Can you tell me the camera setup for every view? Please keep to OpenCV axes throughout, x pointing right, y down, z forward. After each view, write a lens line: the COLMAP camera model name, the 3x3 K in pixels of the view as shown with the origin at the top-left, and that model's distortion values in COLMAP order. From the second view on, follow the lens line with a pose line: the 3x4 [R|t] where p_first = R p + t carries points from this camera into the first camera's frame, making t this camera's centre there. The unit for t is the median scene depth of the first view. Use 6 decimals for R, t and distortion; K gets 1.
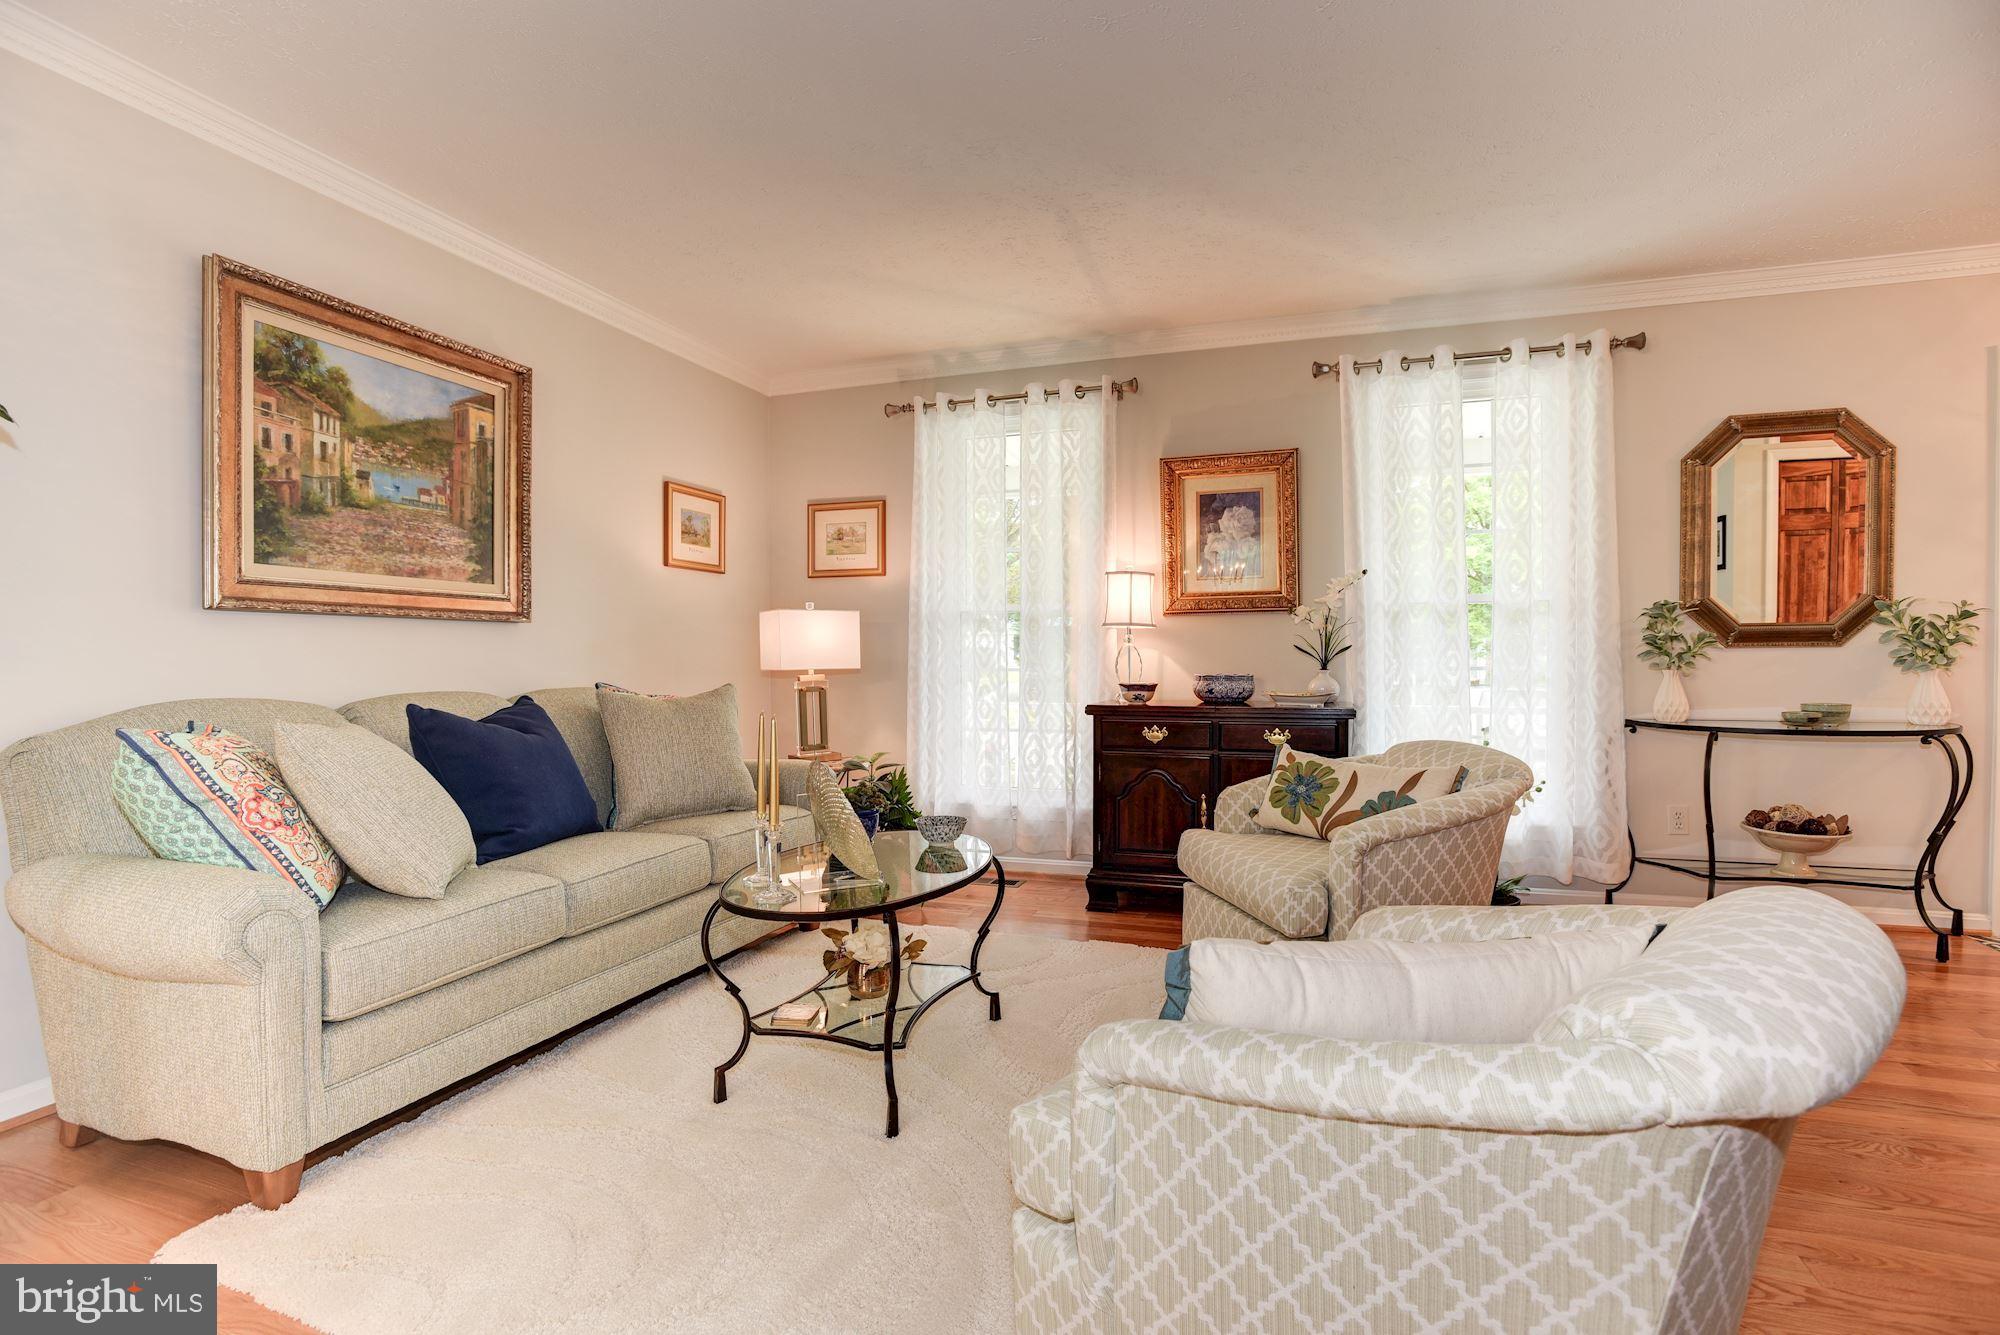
lens RADIAL K [[975.1, 0, 1004.7], [0, 975.1, 657.6], [0, 0, 1]] dist [-0.034369, 0.004854]
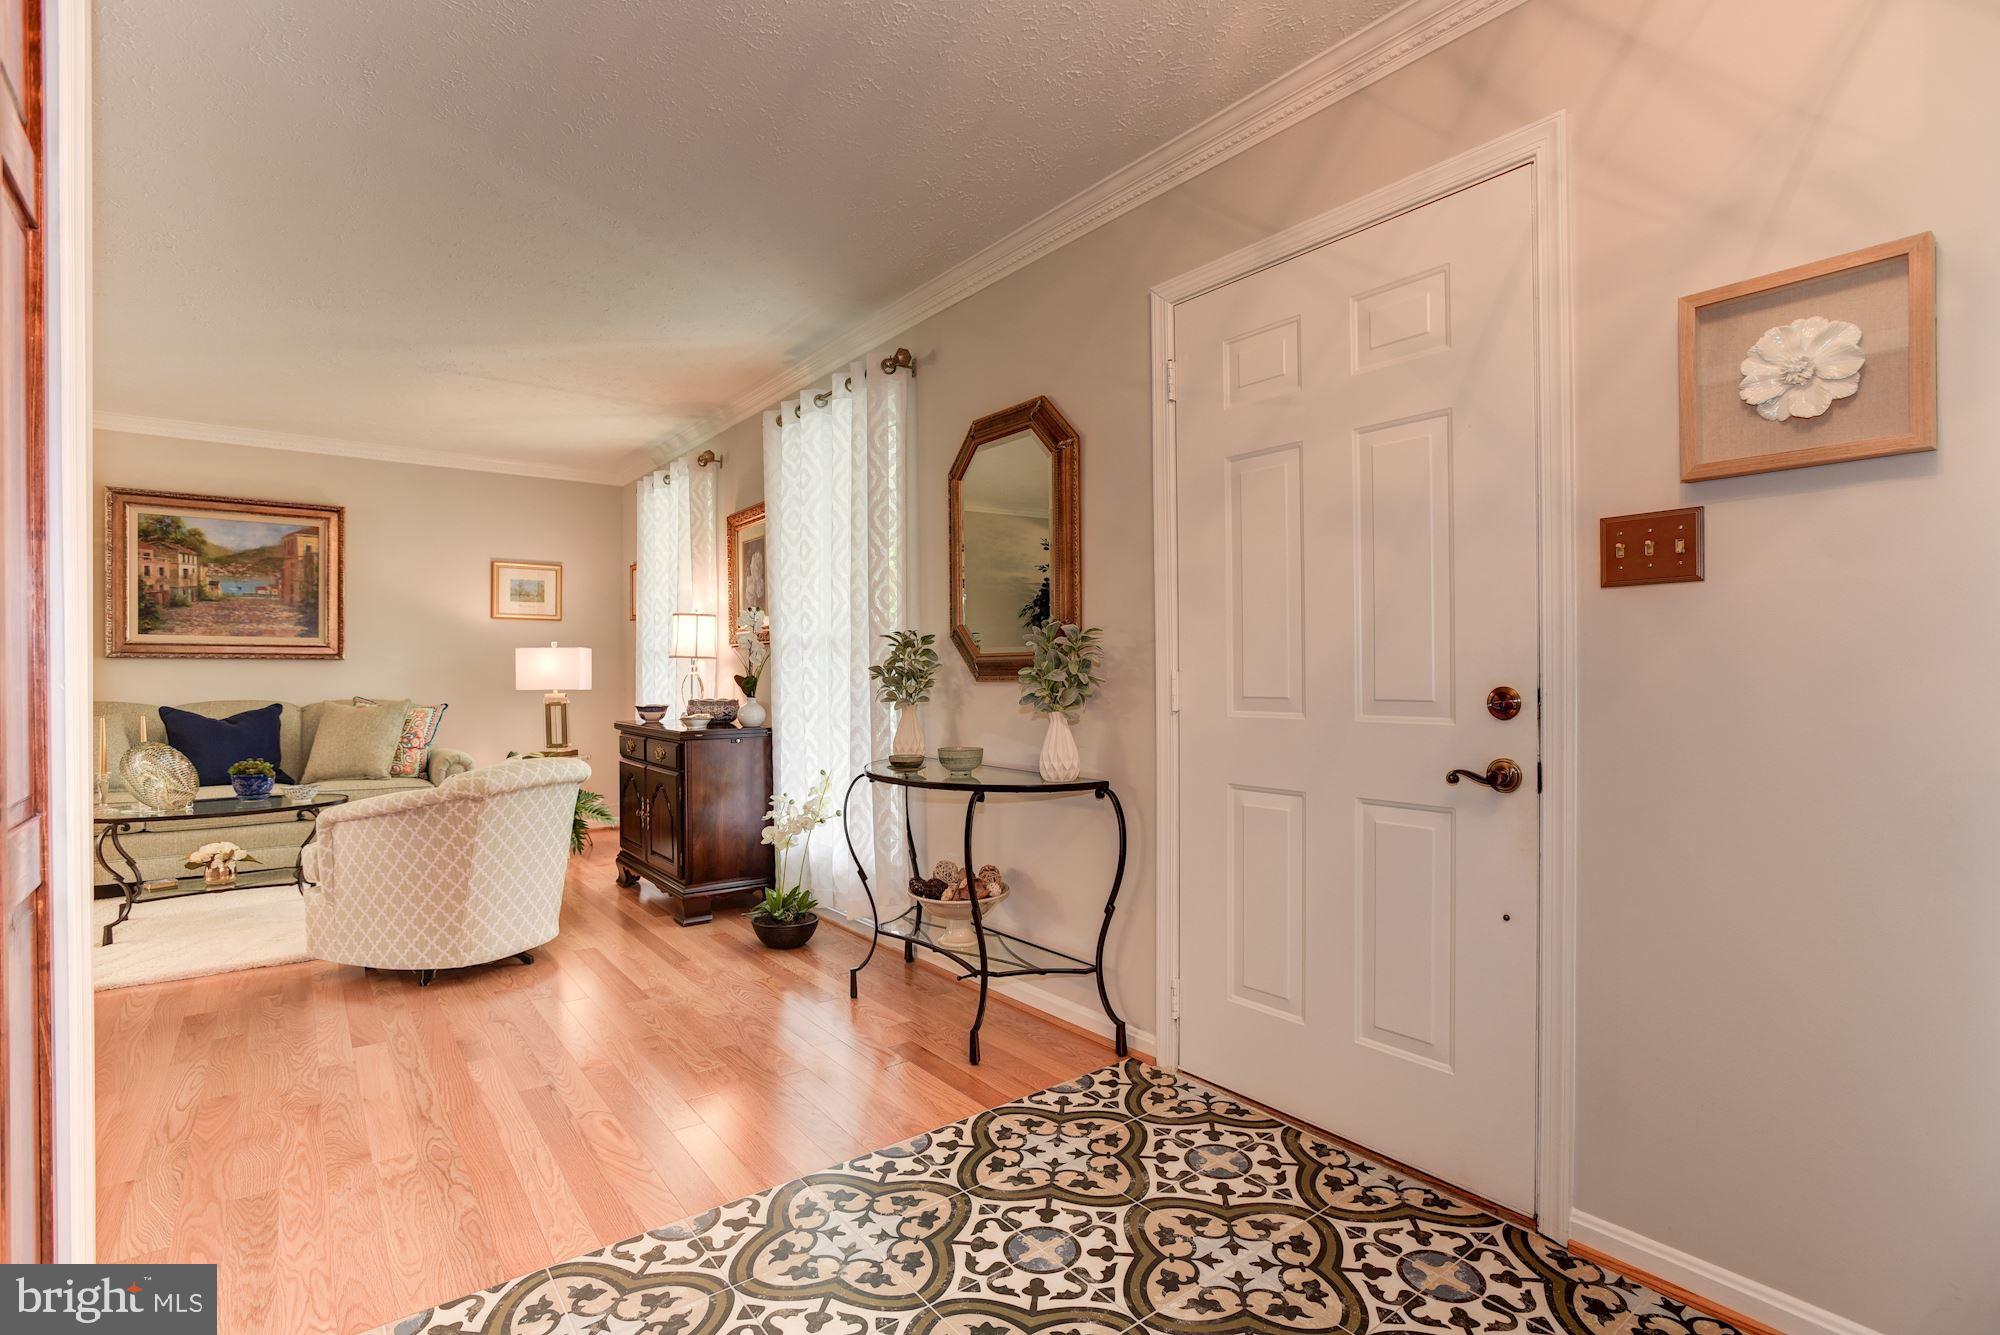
lens RADIAL K [[951.7, 0, 1008.5], [0, 951.7, 670.4], [0, 0, 1]] dist [-0.044246, 0.017503]
pose [[0.829531, 0.002842, -0.558453, 1.369148], [-0.003920, 0.999992, -0.000733, -0.021105], [0.558446, 0.002797, 0.829536, 0.303746]]
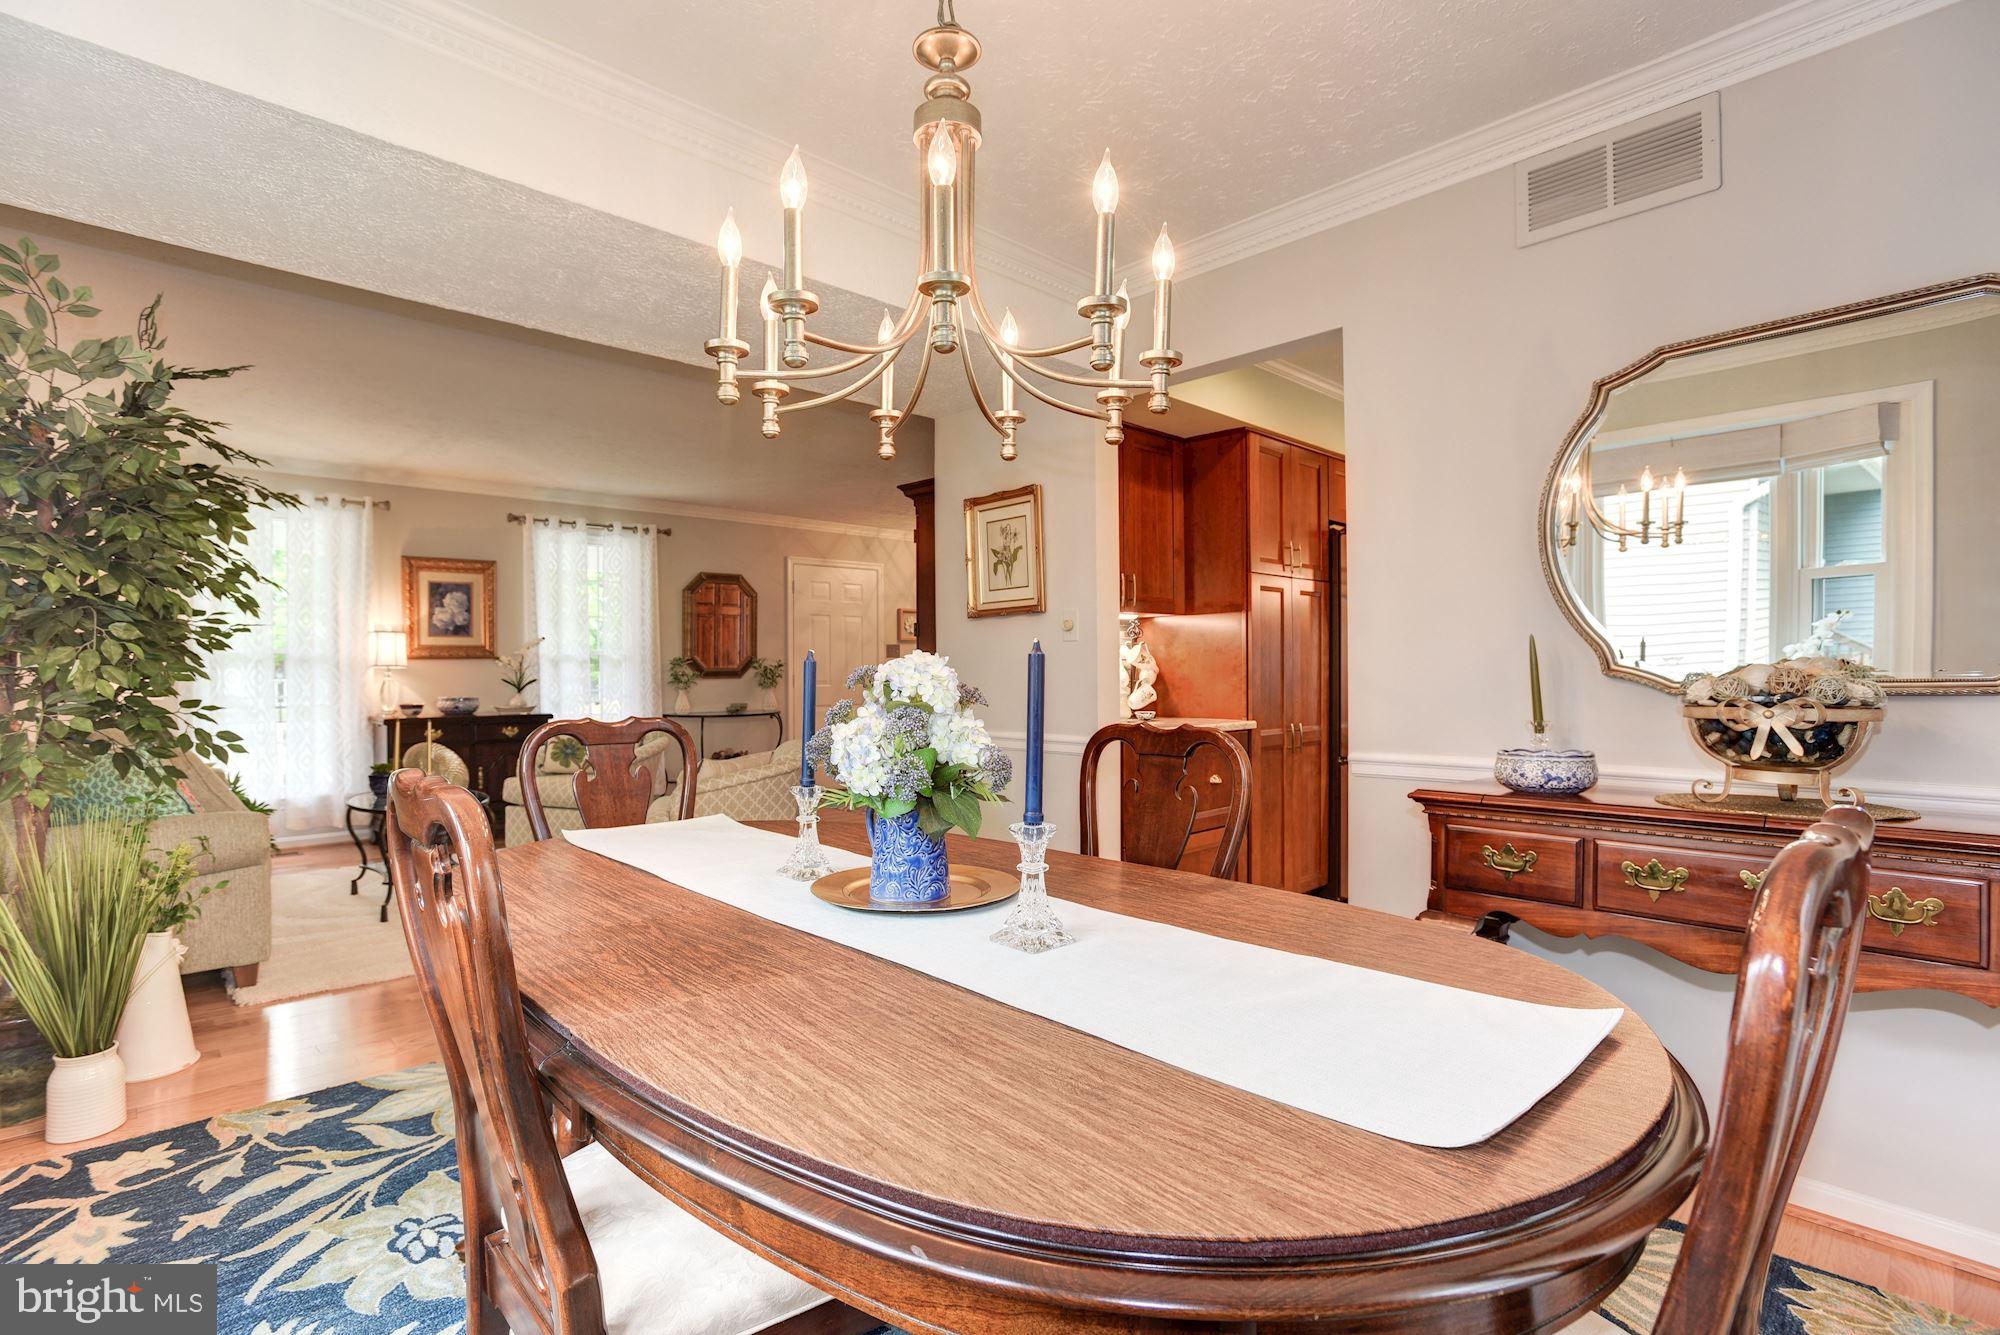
lens RADIAL K [[951.7, 0, 982.5], [0, 951.7, 676.3], [0, 0, 1]] dist [-0.044246, 0.017503]
pose [[0.471905, -0.005416, 0.881633, -0.892939], [0.005890, 0.999978, 0.002990, -0.020345], [-0.881630, 0.003782, 0.471927, -0.614422]]
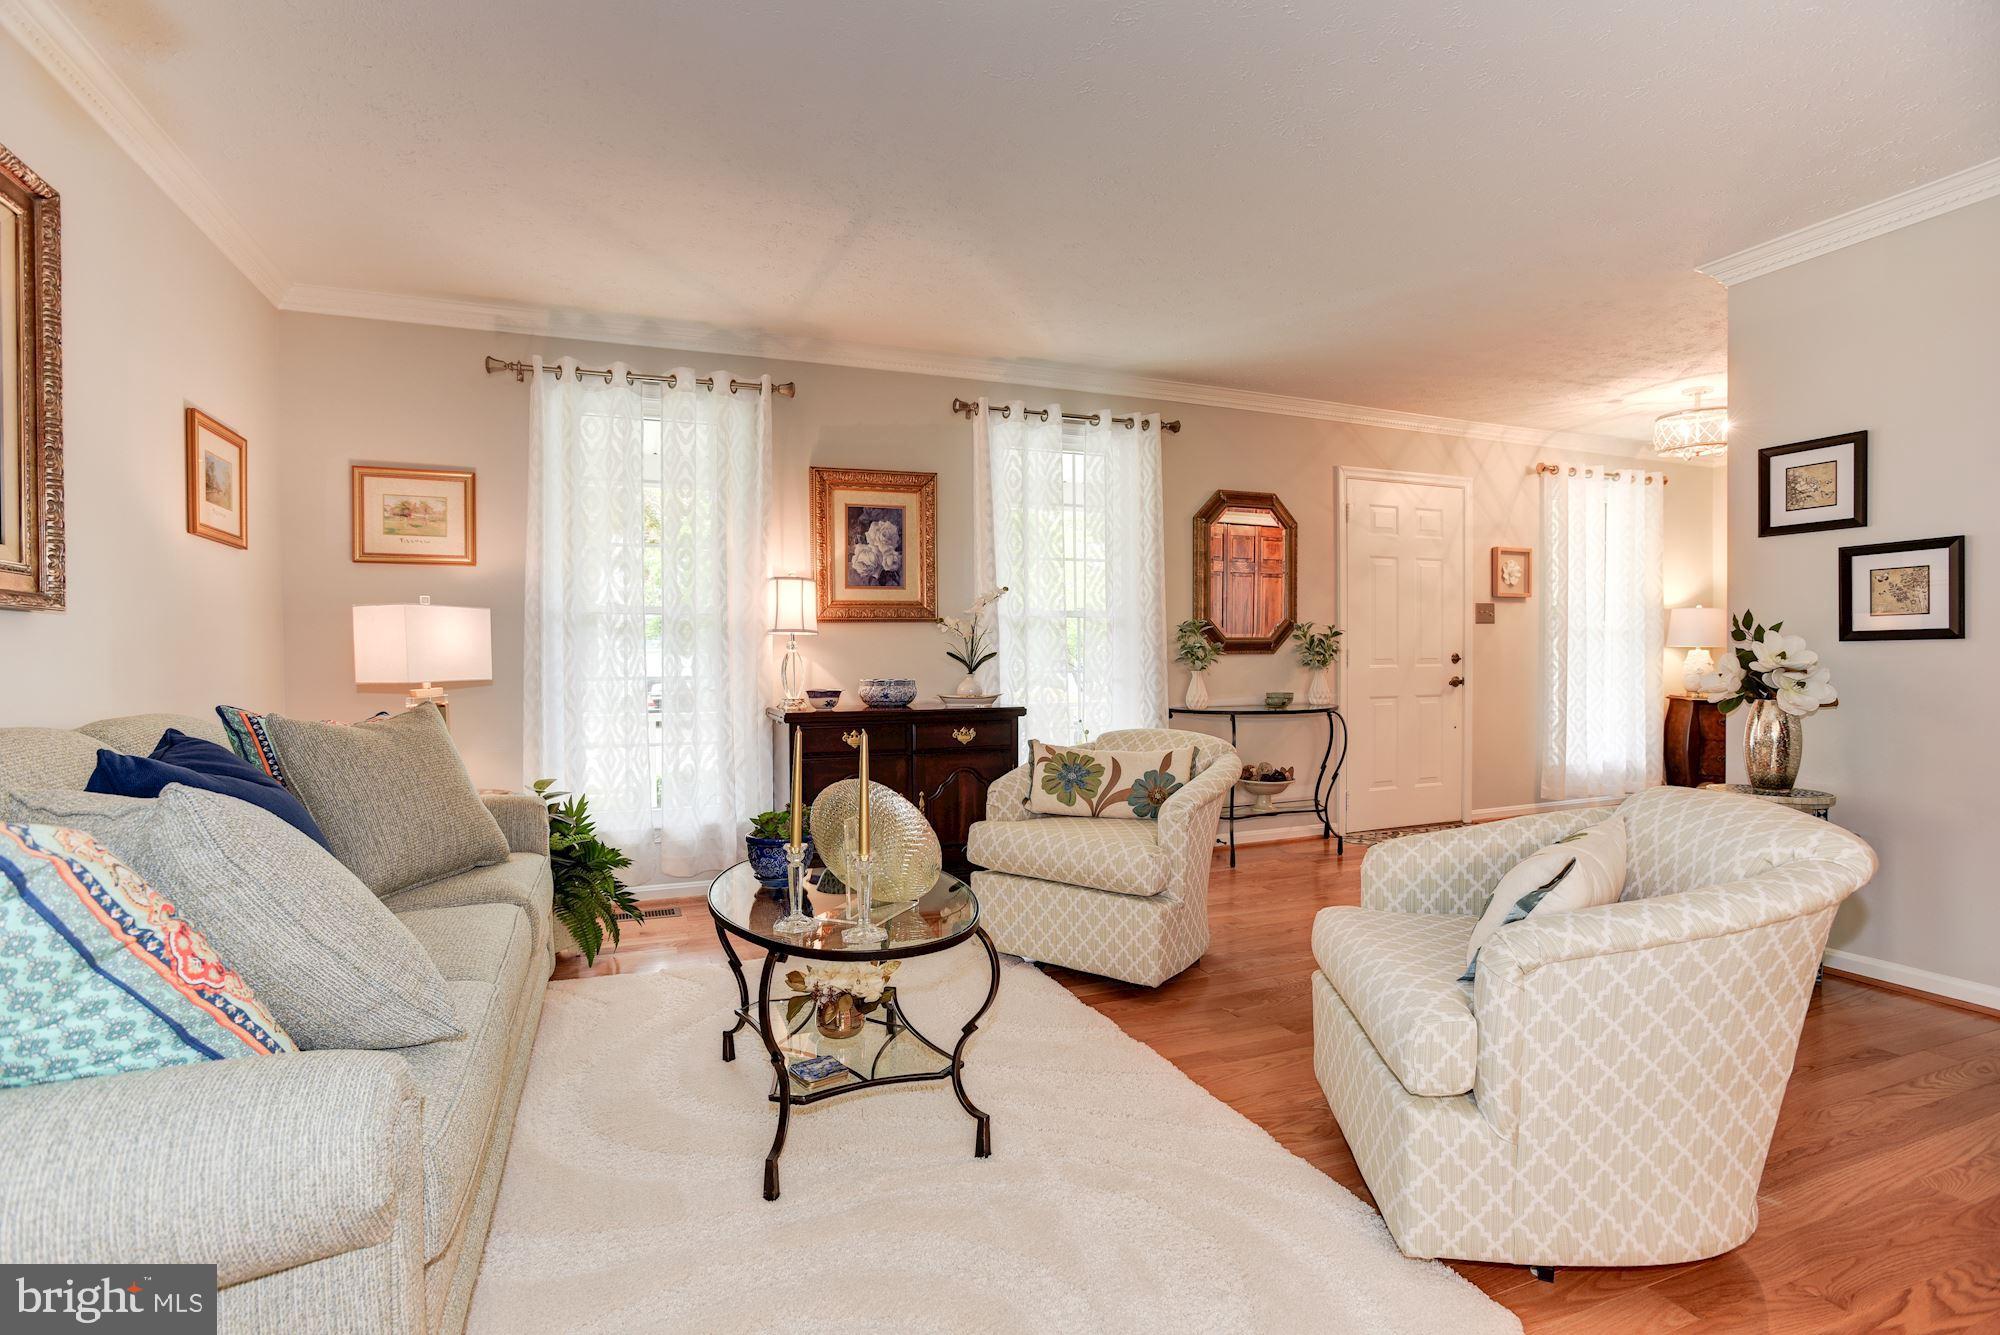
lens RADIAL K [[951.7, 0, 986.4], [0, 951.7, 664.5], [0, 0, 1]] dist [-0.044246, 0.017503]
pose [[0.760444, -0.005158, 0.649383, -0.434712], [0.005591, 0.999983, 0.001395, 0.000197], [-0.649379, 0.002570, 0.760461, 0.173793]]
